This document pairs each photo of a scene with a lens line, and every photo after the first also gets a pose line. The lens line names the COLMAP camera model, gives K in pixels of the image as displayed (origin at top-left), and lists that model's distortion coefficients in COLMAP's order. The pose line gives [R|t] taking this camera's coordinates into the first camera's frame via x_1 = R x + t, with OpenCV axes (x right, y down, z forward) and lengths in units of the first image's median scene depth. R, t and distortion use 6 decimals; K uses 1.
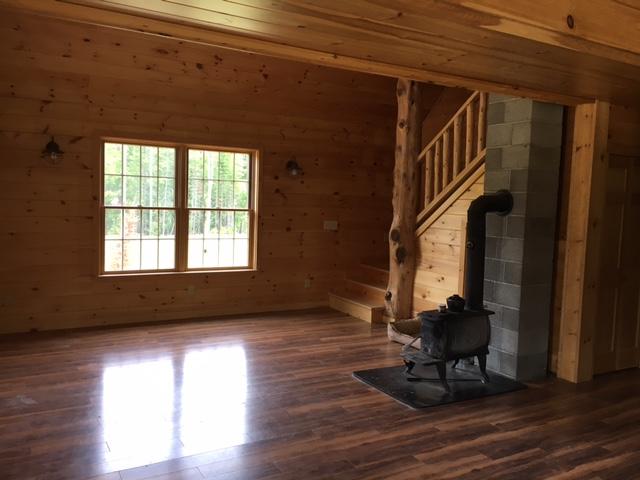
lens RADIAL K [[543.8, 0, 317.5], [0, 543.8, 238.8], [0, 0, 1]] dist [0.072843, -0.100809]
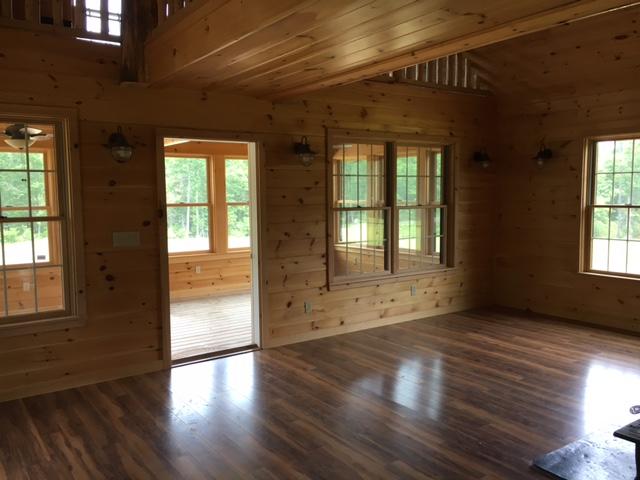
lens RADIAL K [[543.8, 0, 320.1], [0, 543.8, 241.4], [0, 0, 1]] dist [0.072843, -0.100809]
pose [[0.103868, 0.053494, -0.993151, 0.615943], [-0.063161, 0.996892, 0.047089, -0.009187], [0.992584, 0.057838, 0.106924, 0.424259]]
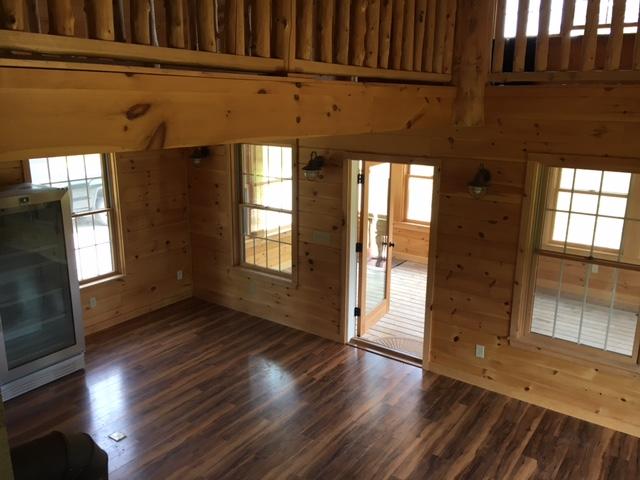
lens RADIAL K [[543.8, 0, 320.2], [0, 543.8, 238.8], [0, 0, 1]] dist [0.072843, -0.100809]
pose [[-0.906055, 0.062476, -0.418523, 0.355235], [-0.074108, 0.950329, 0.302297, -0.182547], [0.416621, 0.304913, -0.856420, 0.891349]]
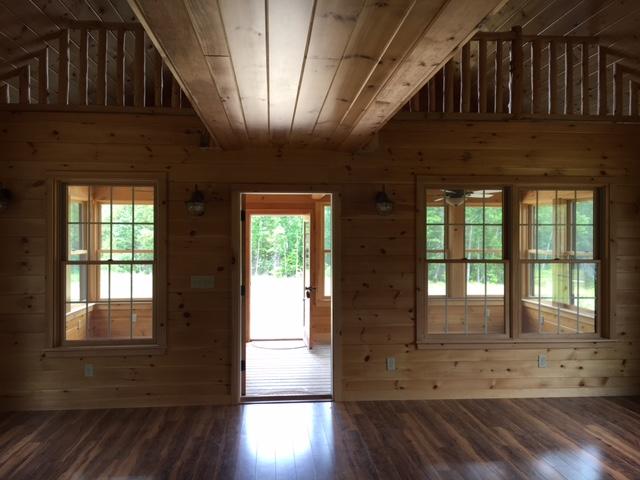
lens RADIAL K [[543.8, 0, 319.4], [0, 543.8, 240.2], [0, 0, 1]] dist [0.072843, -0.100809]
pose [[-0.410972, -0.029124, -0.911183, 0.566750], [-0.085428, 0.996322, 0.006685, -0.036097], [0.907637, 0.080588, -0.411948, 0.660553]]
